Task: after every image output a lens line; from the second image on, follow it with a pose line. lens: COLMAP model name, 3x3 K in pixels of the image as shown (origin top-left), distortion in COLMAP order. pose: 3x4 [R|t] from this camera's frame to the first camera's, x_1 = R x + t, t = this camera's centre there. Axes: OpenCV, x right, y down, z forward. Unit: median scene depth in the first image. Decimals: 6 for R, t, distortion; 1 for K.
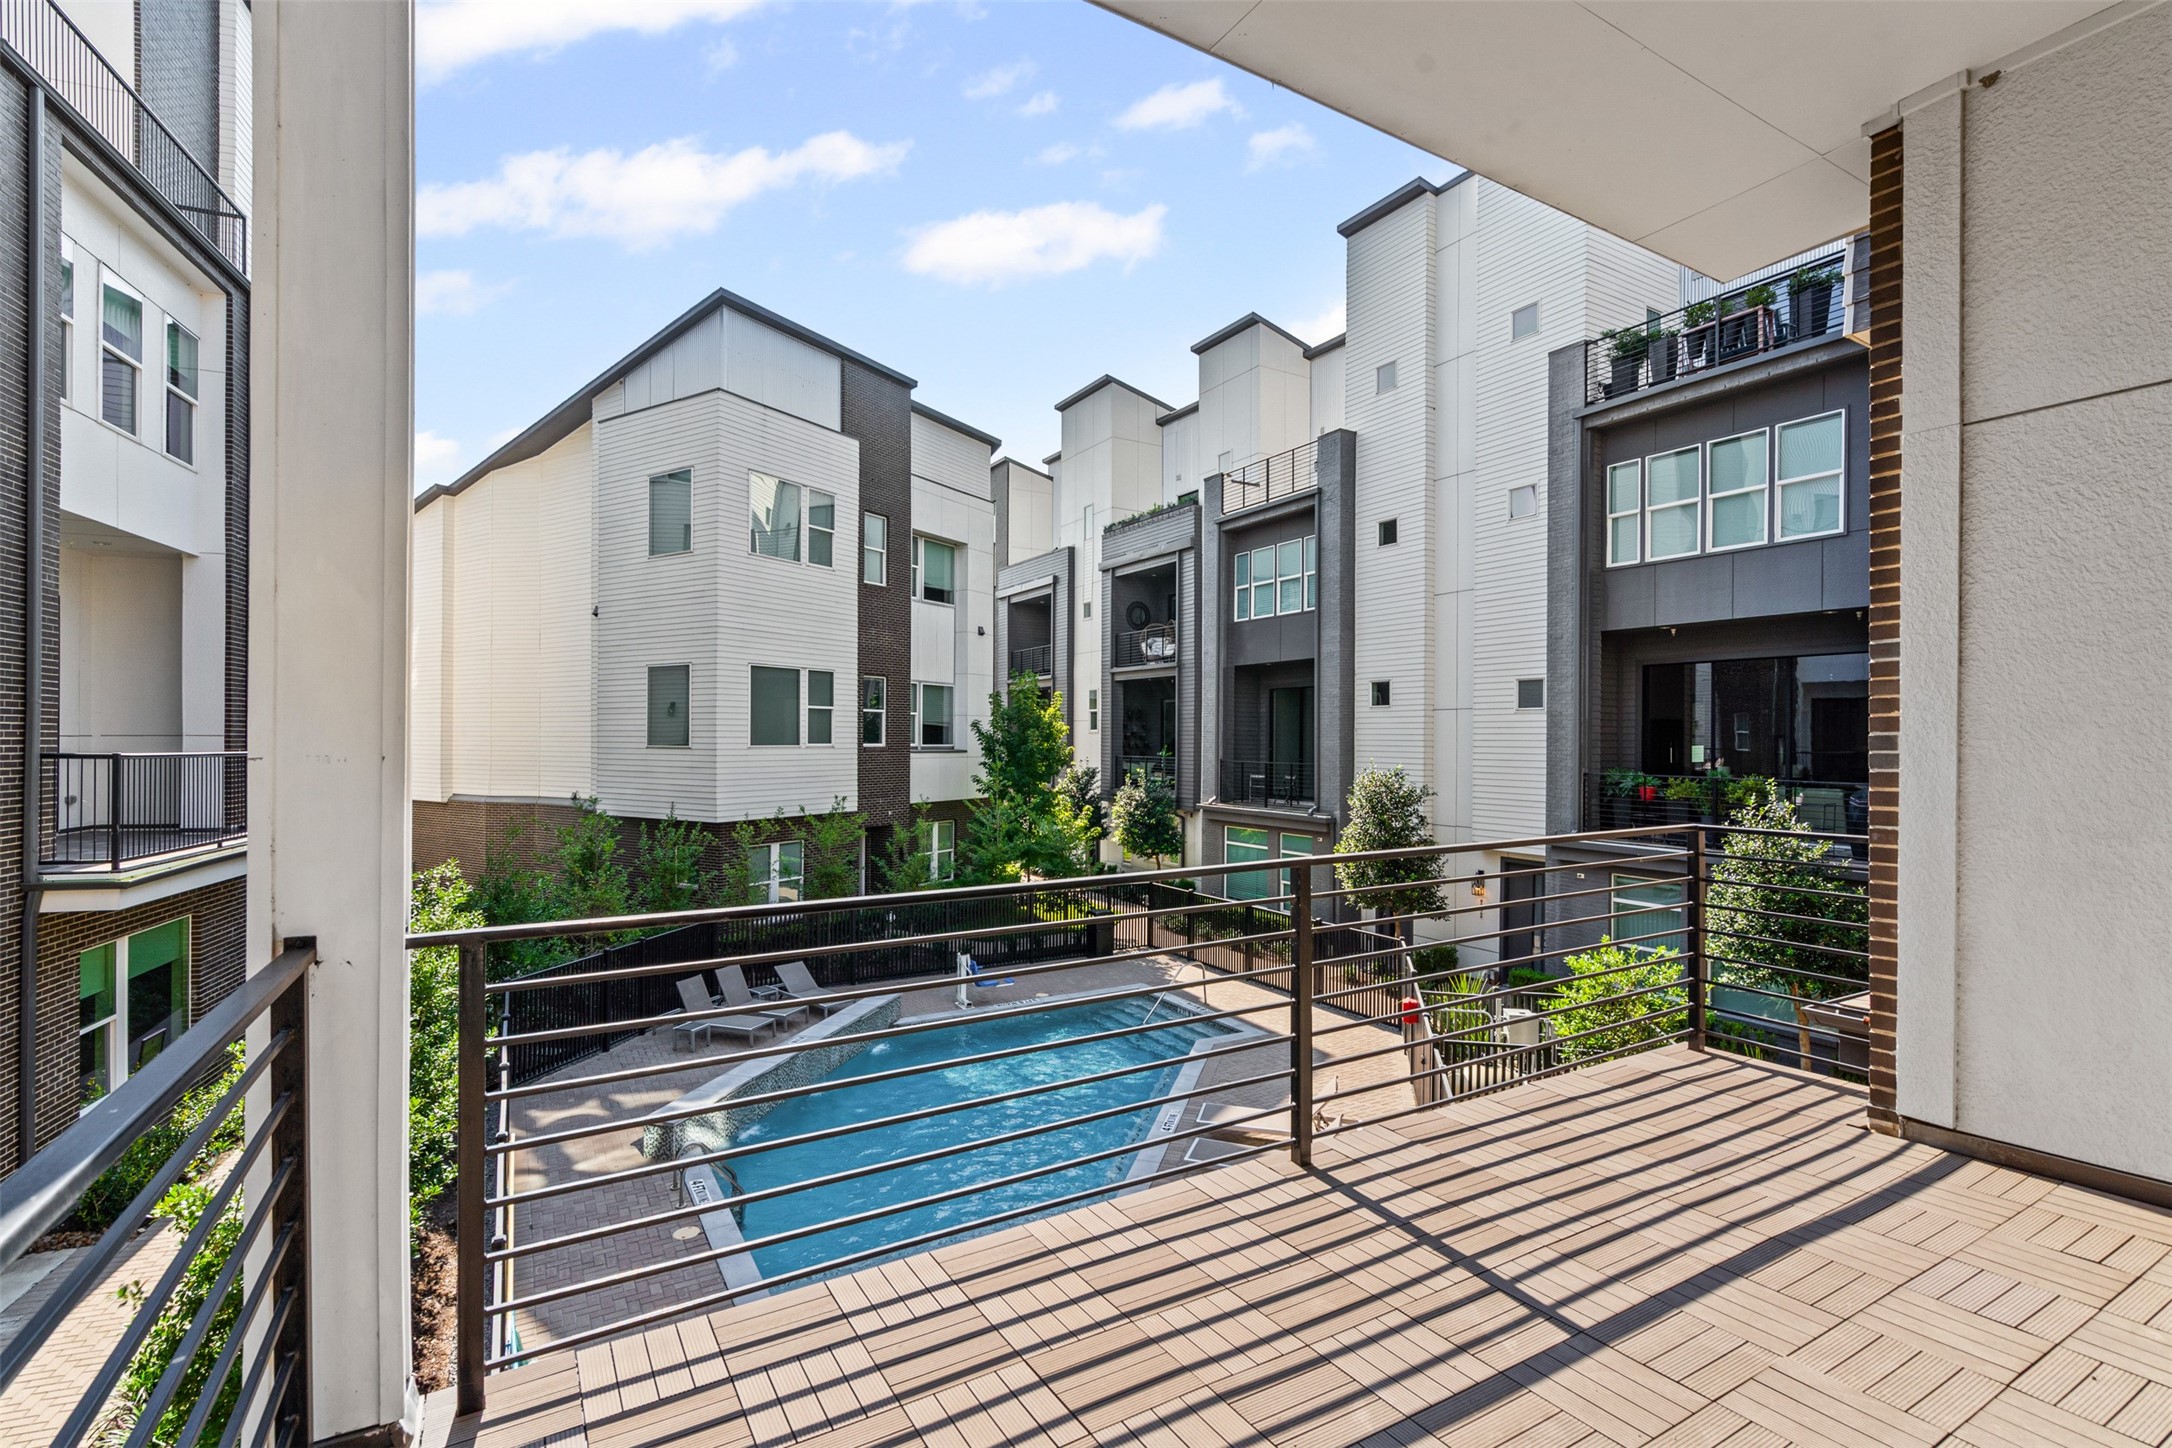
lens RADIAL K [[998.3, 0, 1081.4], [0, 998.3, 726.2], [0, 0, 1]] dist [-0.000471, 0.000922]
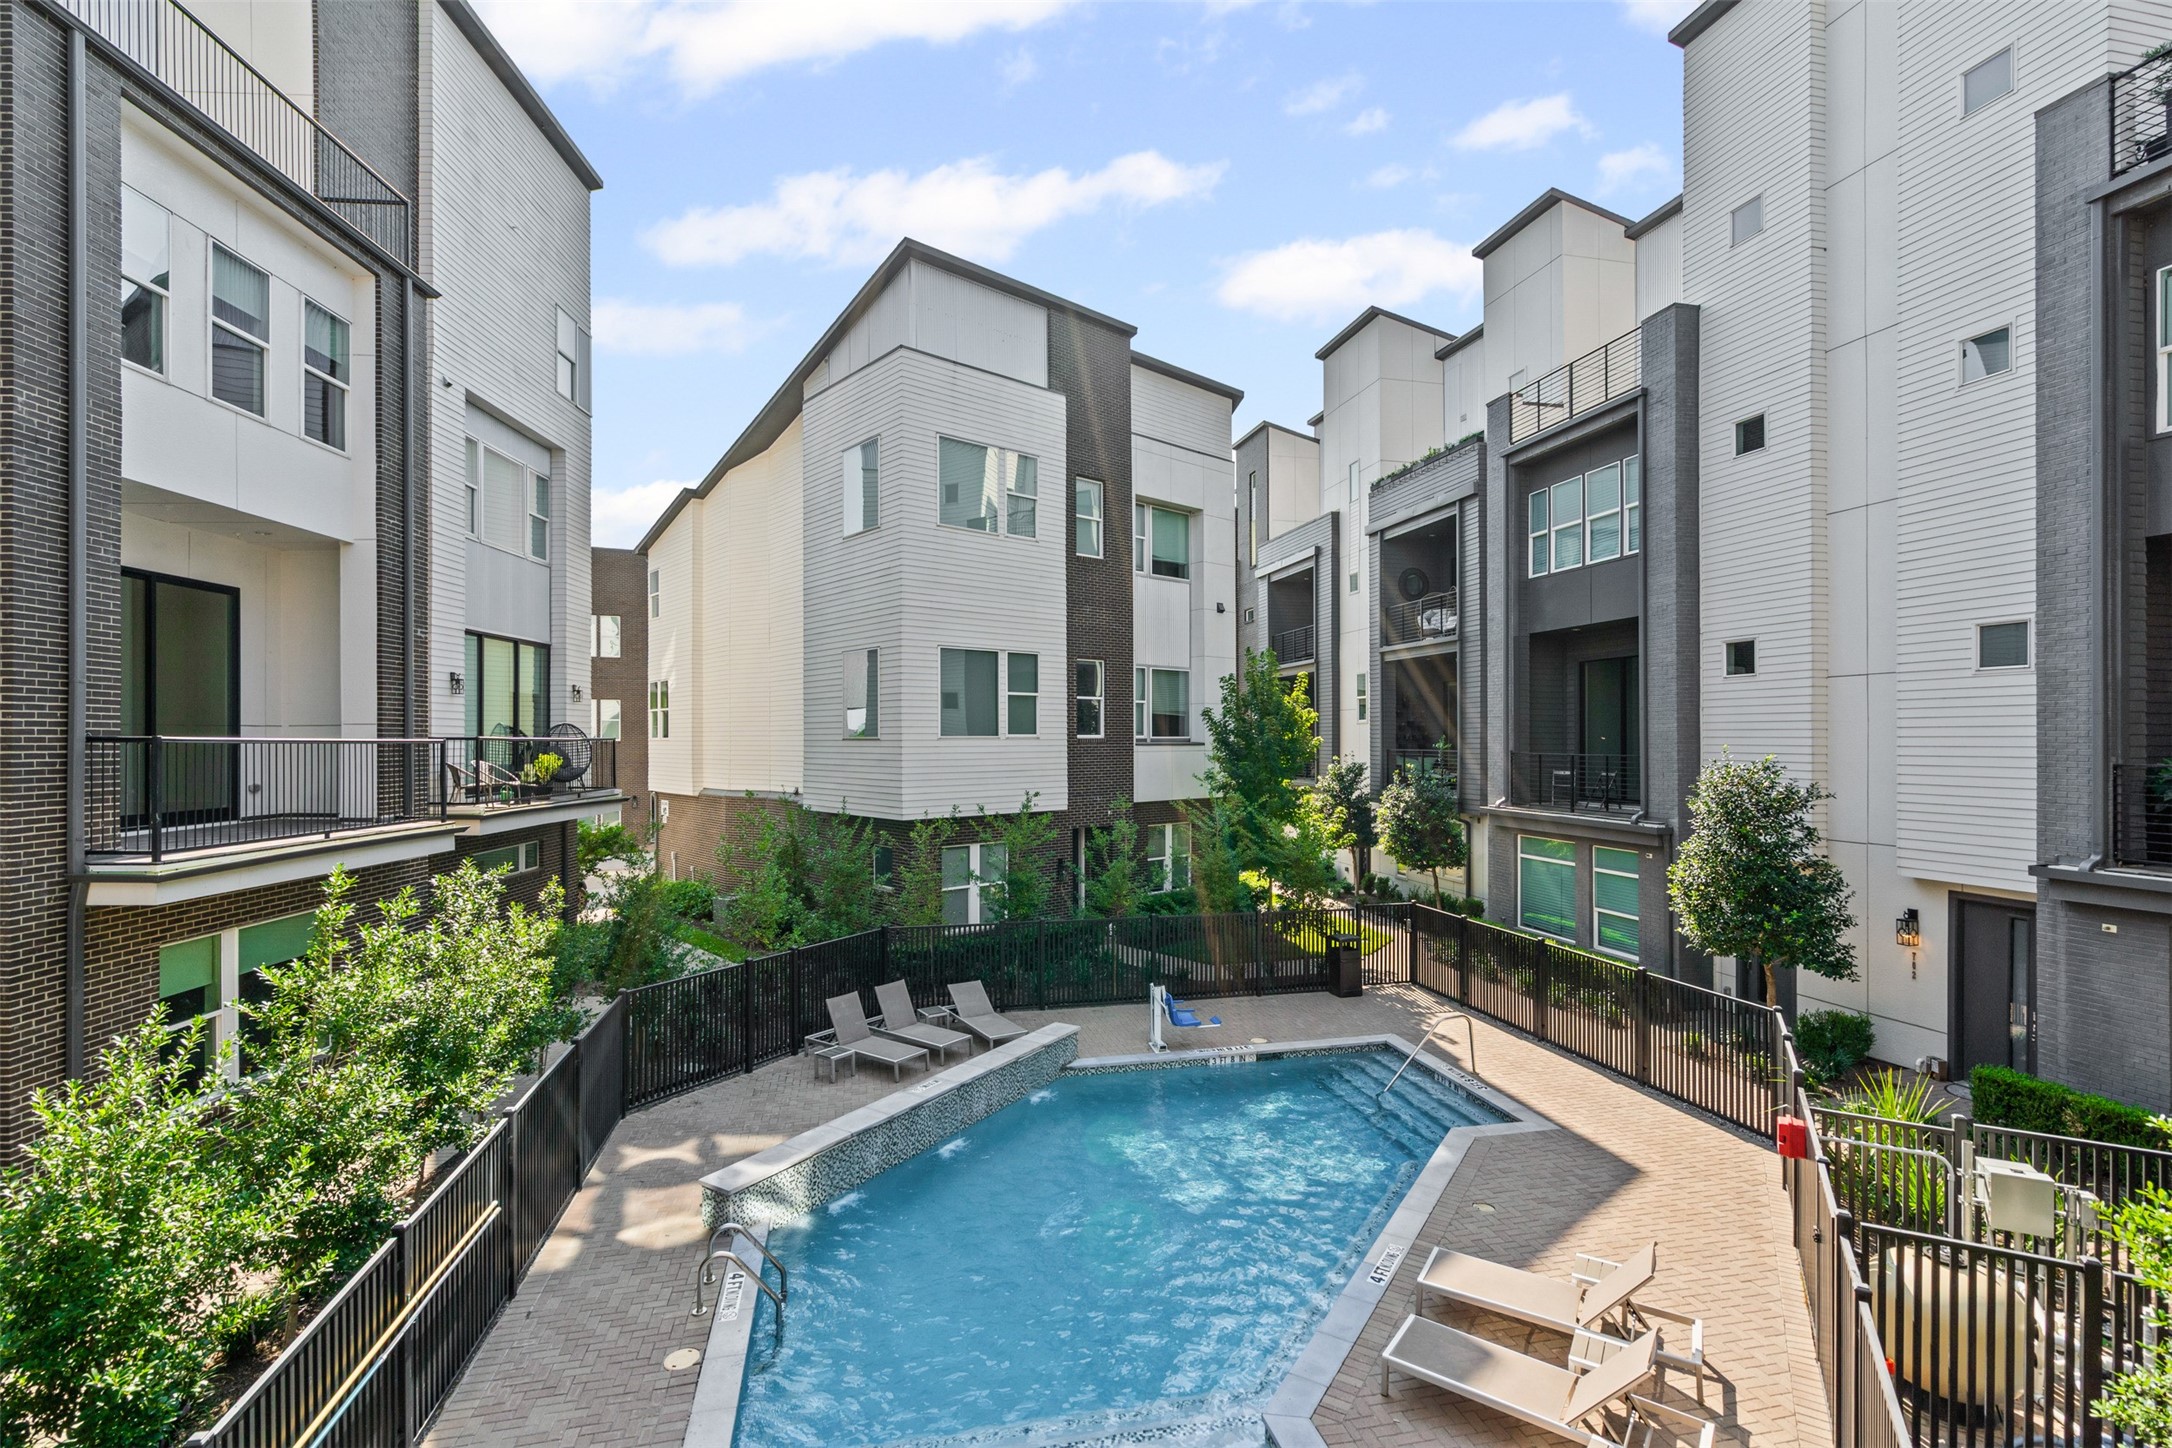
lens RADIAL K [[998.3, 0, 1071.3], [0, 998.3, 730.5], [0, 0, 1]] dist [-0.000471, 0.000922]
pose [[0.953561, -0.010126, -0.301031, 0.057924], [0.011530, 0.999929, 0.002889, 0.013404], [0.300980, -0.006225, 0.953610, 0.173518]]
